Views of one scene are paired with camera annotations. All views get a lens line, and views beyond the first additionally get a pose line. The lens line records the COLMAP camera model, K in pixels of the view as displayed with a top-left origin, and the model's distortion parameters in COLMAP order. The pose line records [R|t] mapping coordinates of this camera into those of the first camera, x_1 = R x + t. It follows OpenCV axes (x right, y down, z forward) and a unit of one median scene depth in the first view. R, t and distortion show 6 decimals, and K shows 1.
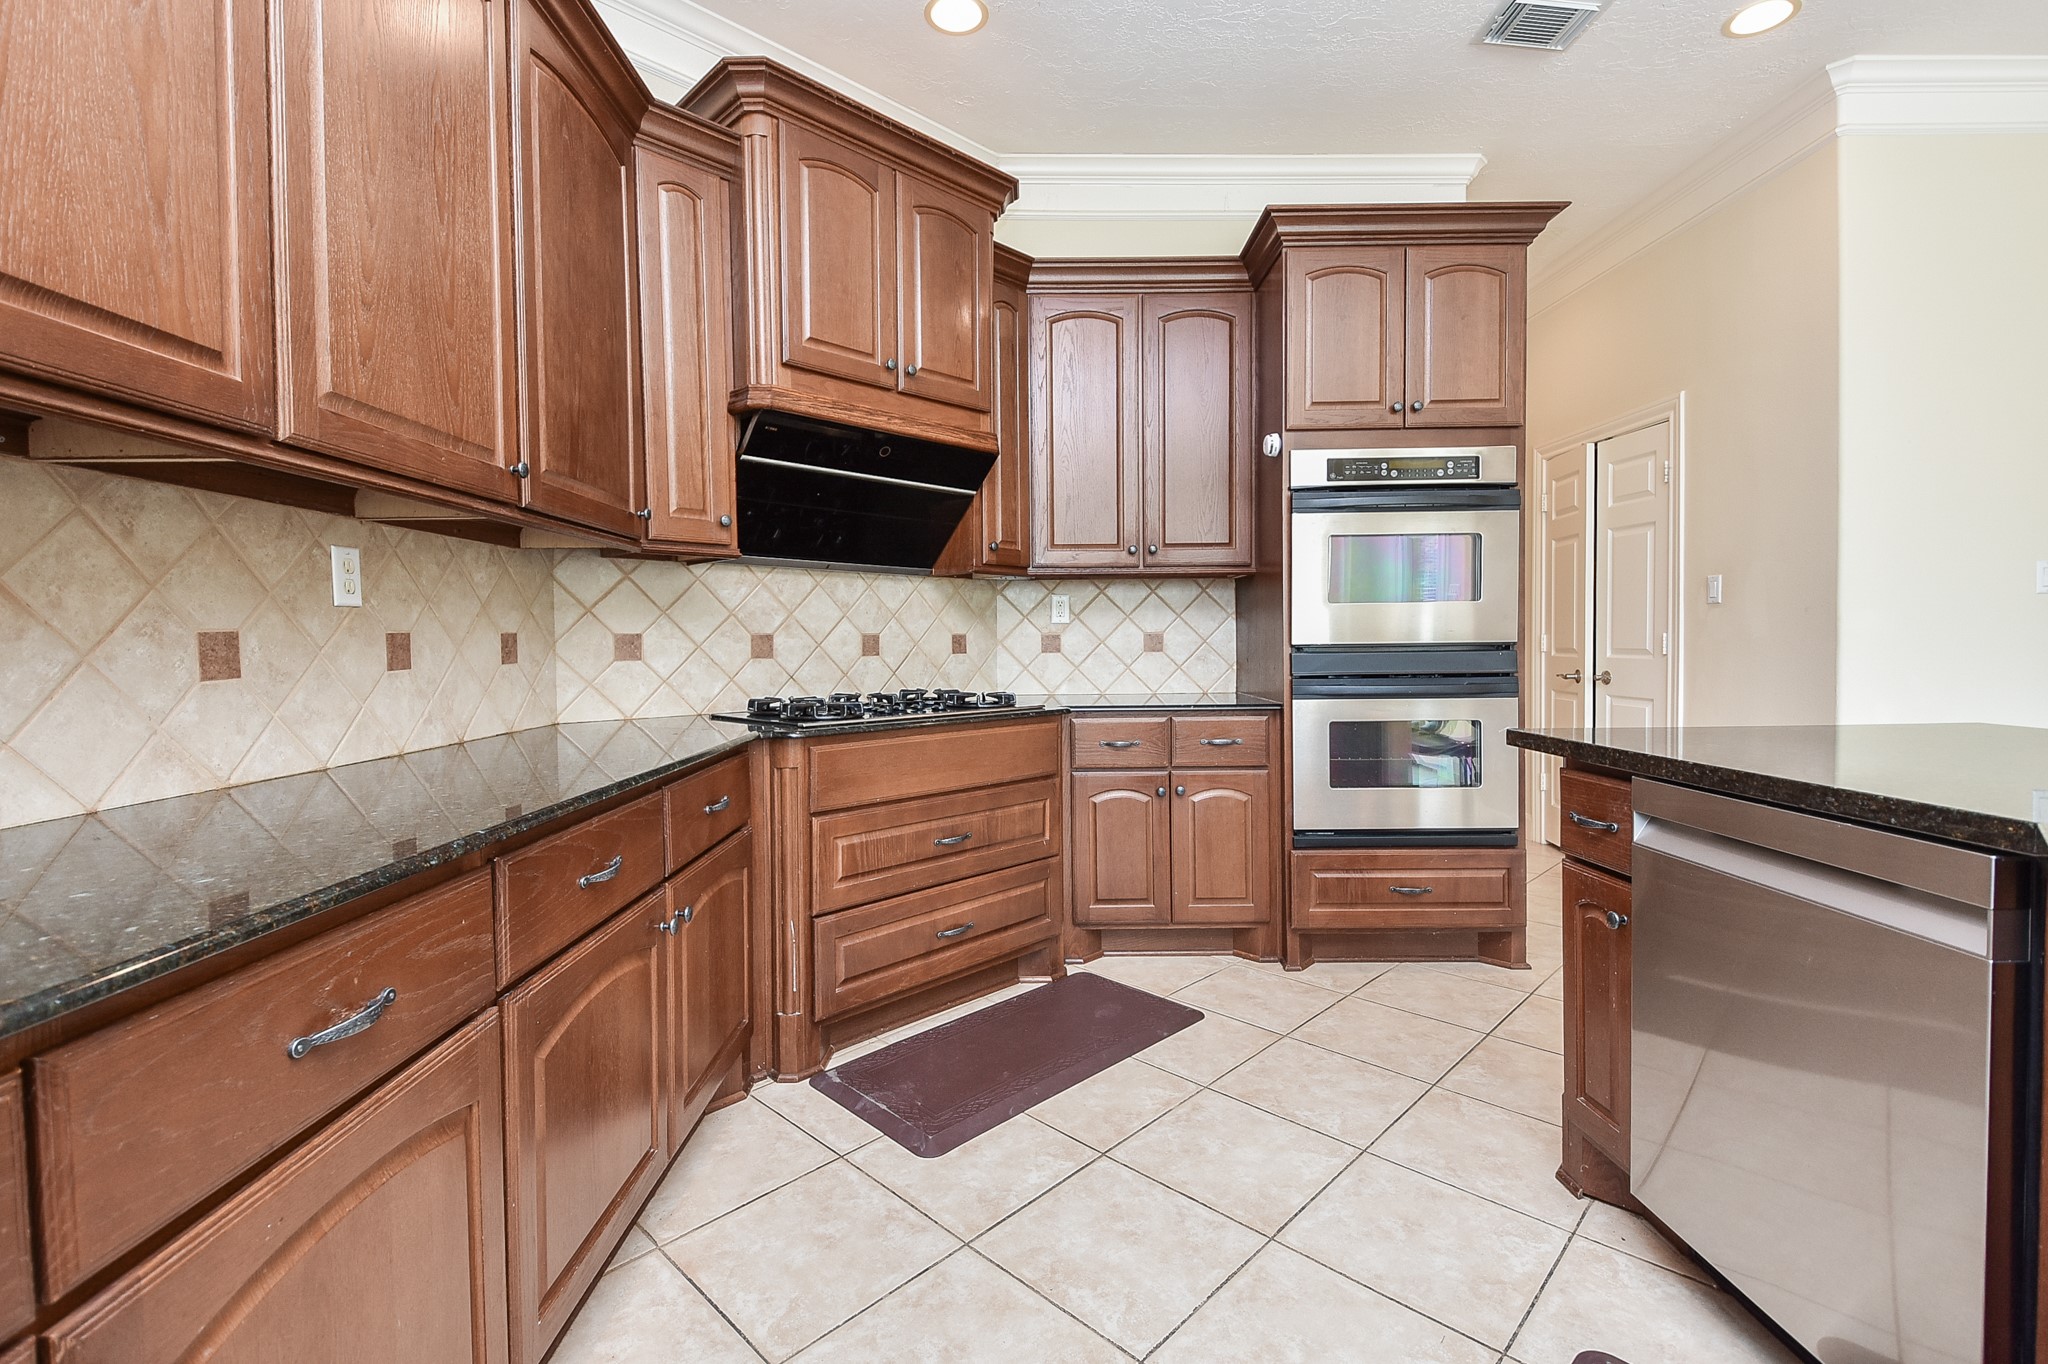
lens RADIAL K [[879.2, 0, 1024.0], [0, 879.2, 682.0], [0, 0, 1]] dist [0.000176, -0.013983]
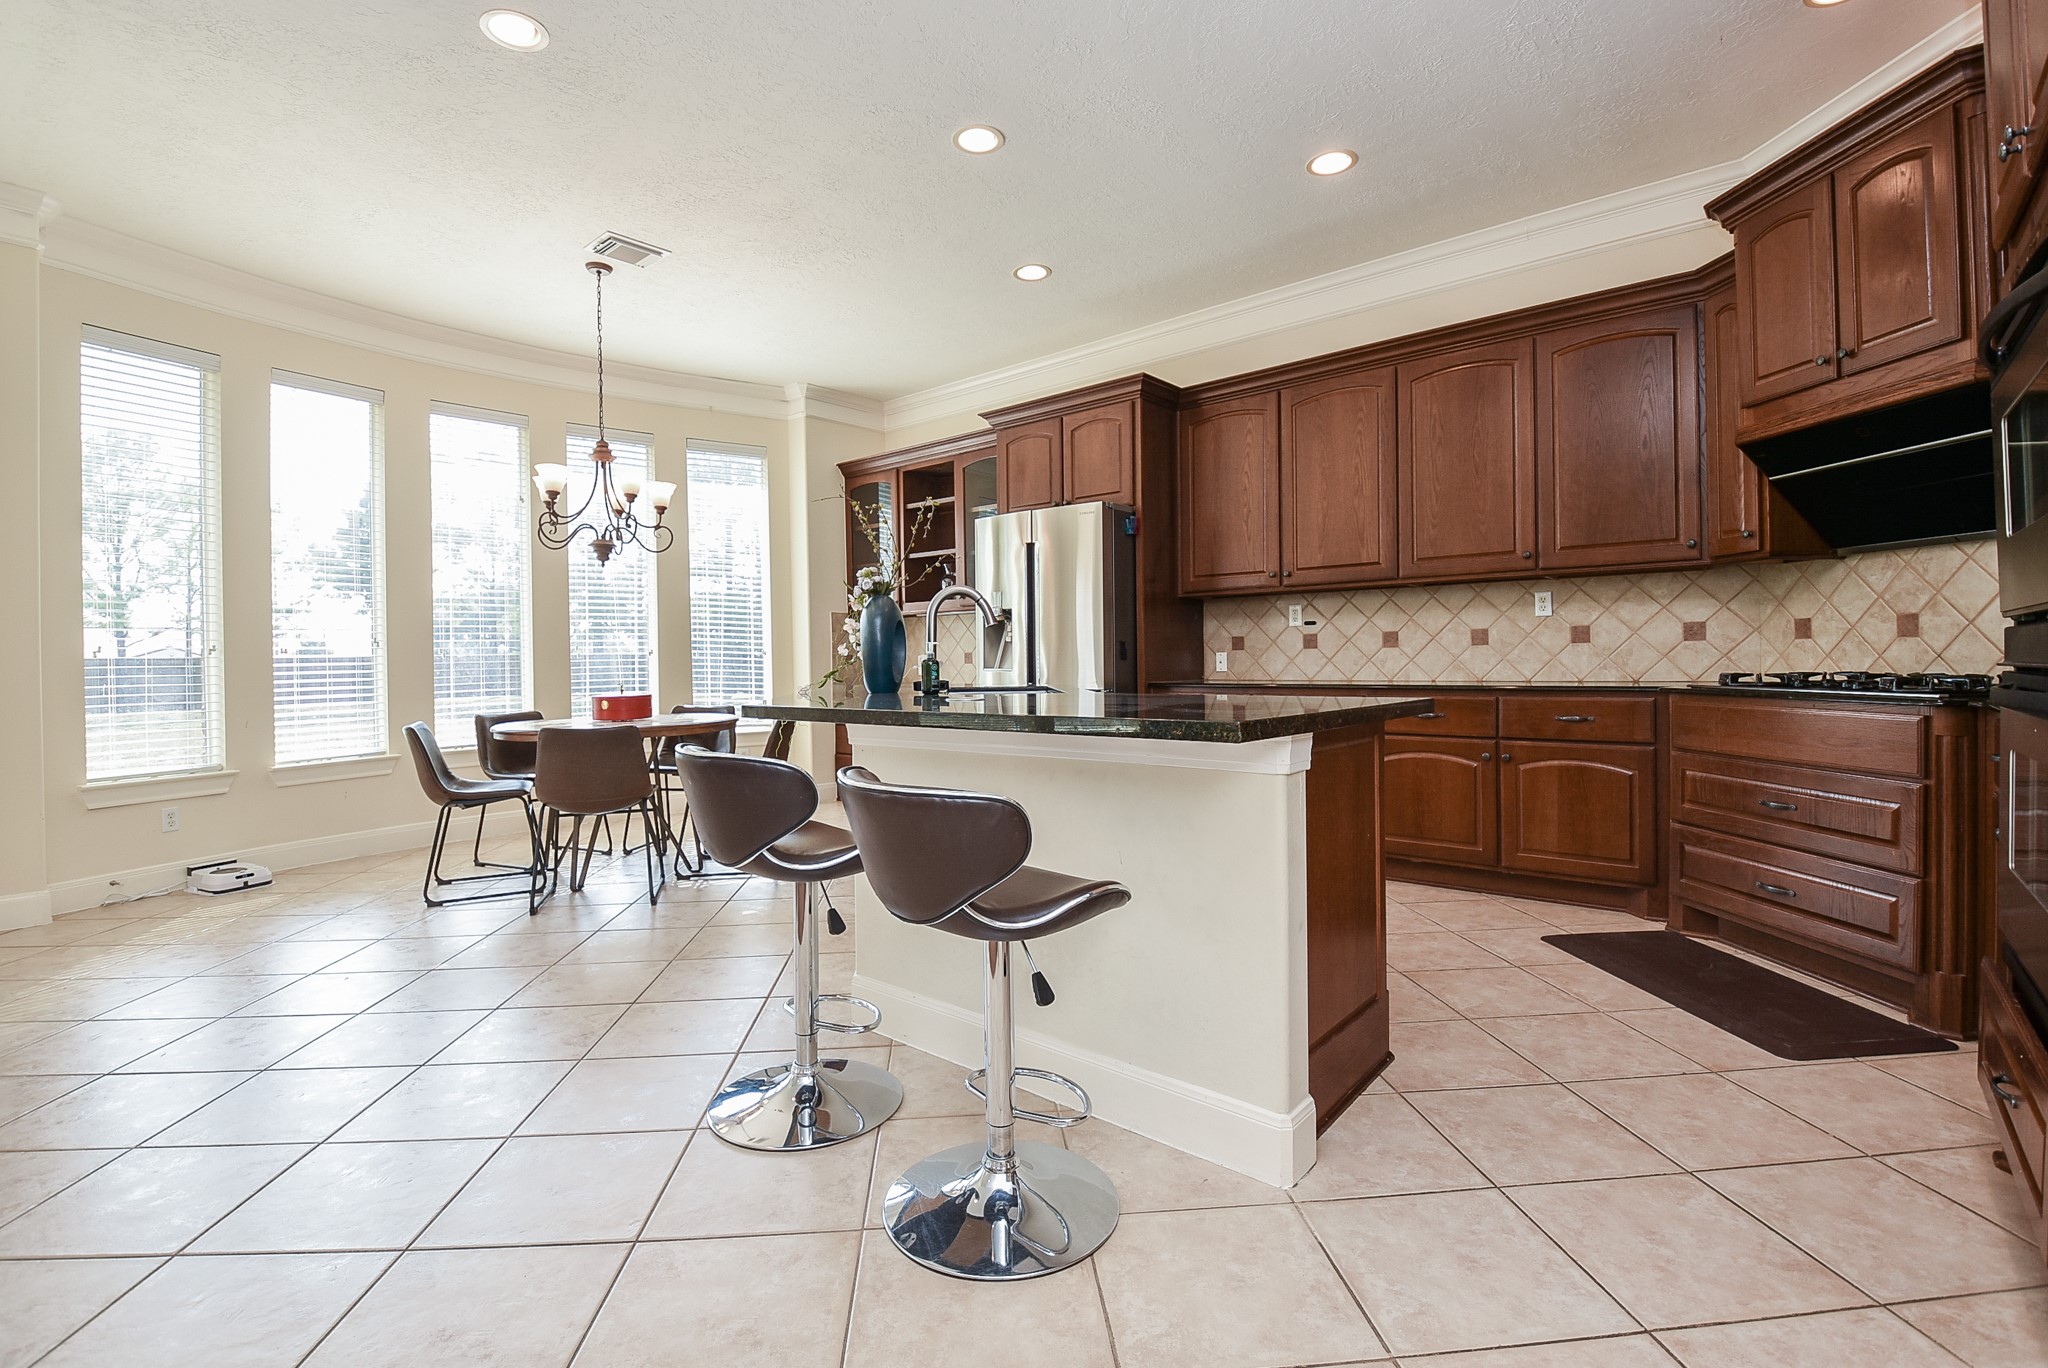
lens RADIAL K [[945.6, 0, 1003.3], [0, 945.6, 665.3], [0, 0, 1]] dist [0.001390, -0.018548]
pose [[-0.657773, 0.031817, -0.752544, 1.471272], [-0.007851, 0.998764, 0.049089, -0.045273], [0.753176, 0.038198, -0.656709, 1.073113]]
